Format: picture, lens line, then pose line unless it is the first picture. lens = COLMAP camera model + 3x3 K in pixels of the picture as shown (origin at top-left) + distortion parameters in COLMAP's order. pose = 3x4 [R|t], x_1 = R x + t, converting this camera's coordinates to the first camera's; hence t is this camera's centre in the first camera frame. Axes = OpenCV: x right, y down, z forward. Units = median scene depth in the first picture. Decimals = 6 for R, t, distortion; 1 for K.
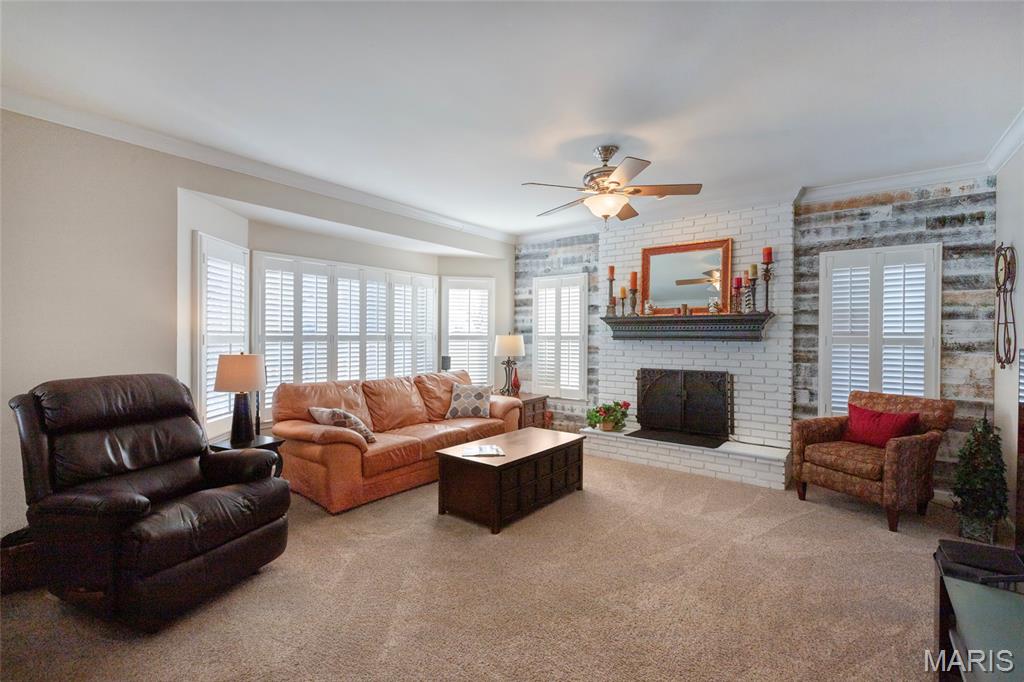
lens RADIAL K [[454.1, 0, 510.2], [0, 454.1, 338.2], [0, 0, 1]] dist [-0.000728, 0.000085]
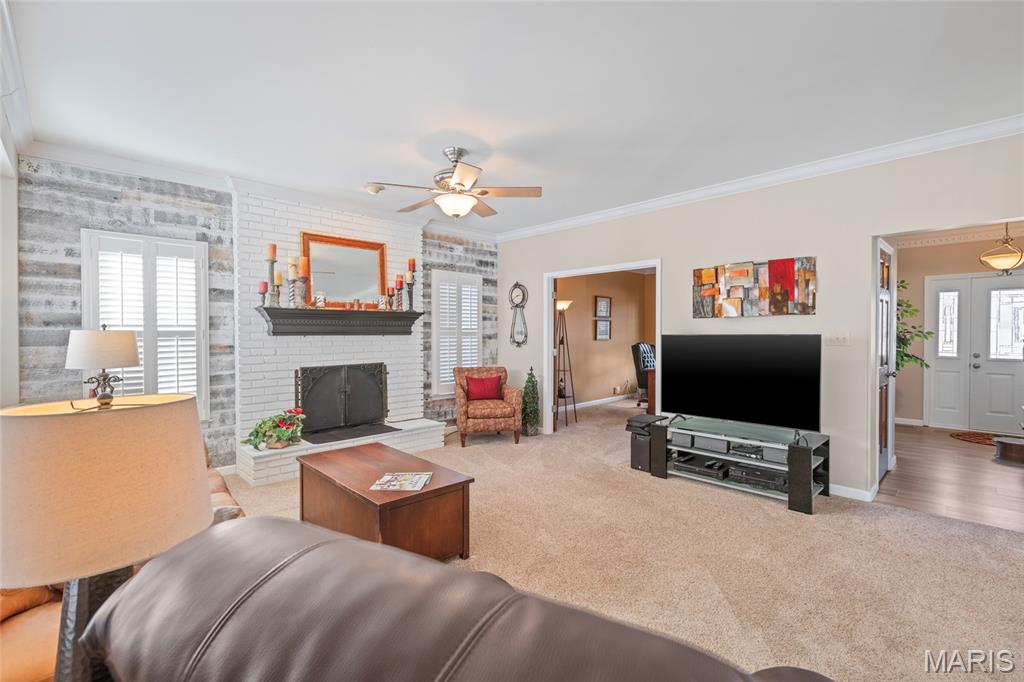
lens RADIAL K [[454.1, 0, 510.2], [0, 454.1, 338.2], [0, 0, 1]] dist [-0.000728, 0.000085]
pose [[0.144844, -0.018164, 0.989288, -0.610599], [0.007465, 0.999823, 0.017264, -0.003282], [-0.989426, 0.004884, 0.144954, 0.551068]]
